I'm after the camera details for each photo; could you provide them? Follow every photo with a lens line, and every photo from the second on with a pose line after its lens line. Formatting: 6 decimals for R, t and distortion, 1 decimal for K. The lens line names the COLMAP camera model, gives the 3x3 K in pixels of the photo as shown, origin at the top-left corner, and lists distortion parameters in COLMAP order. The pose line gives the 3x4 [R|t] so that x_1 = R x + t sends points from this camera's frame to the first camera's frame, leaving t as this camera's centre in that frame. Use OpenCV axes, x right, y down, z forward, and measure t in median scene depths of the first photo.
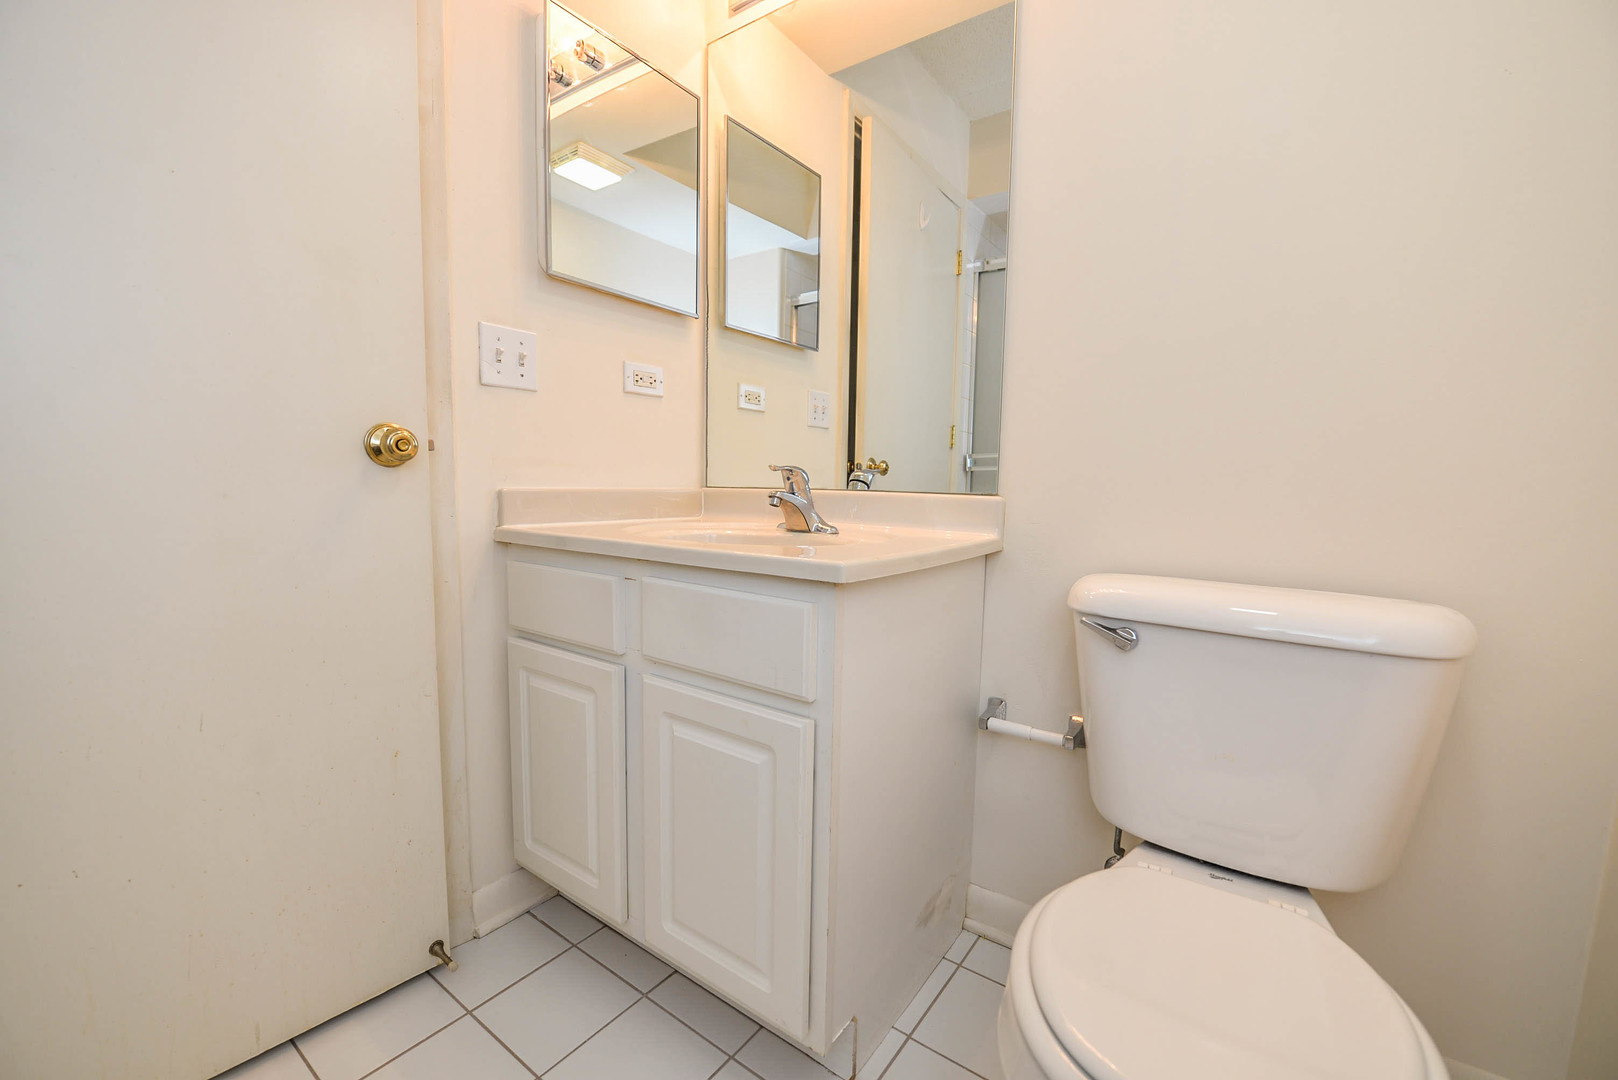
lens RADIAL K [[665.9, 0, 808.0], [0, 665.9, 544.9], [0, 0, 1]] dist [-0.016676, -0.000928]
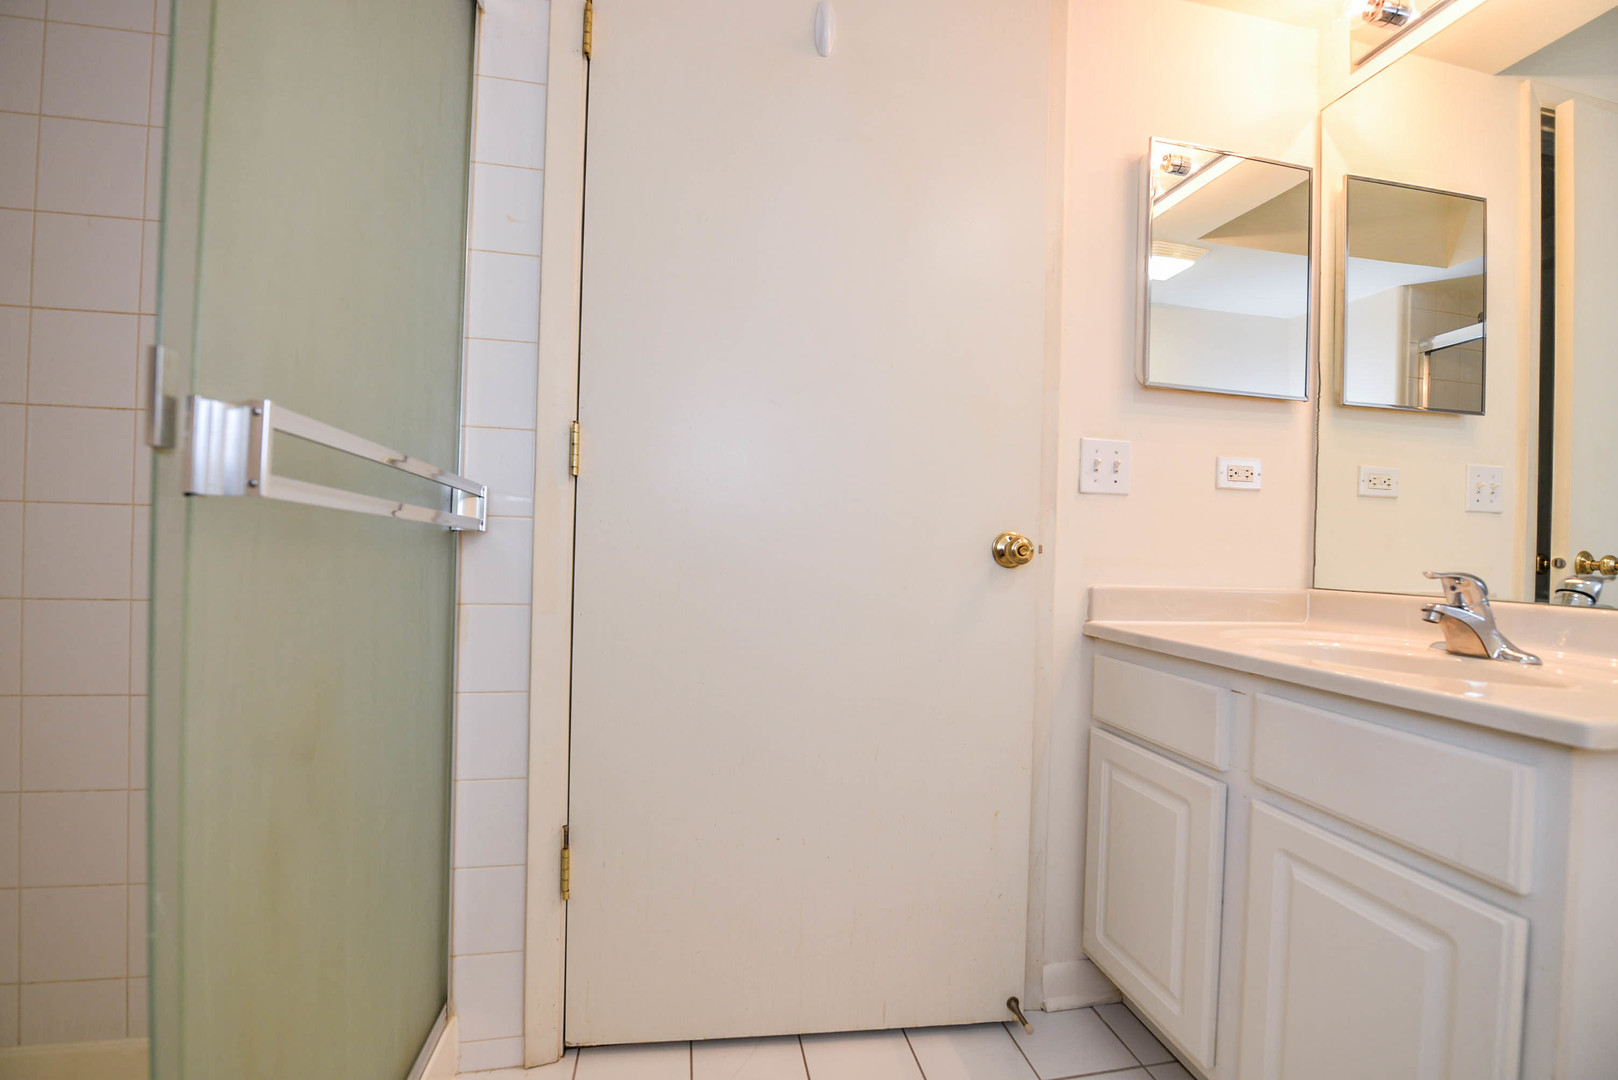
lens RADIAL K [[665.9, 0, 808.0], [0, 665.9, 544.9], [0, 0, 1]] dist [-0.016676, -0.000928]
pose [[0.726846, 0.003229, -0.686792, -0.054479], [-0.082275, 0.993197, -0.082404, -0.023847], [0.681854, 0.116401, 0.722167, -0.100060]]
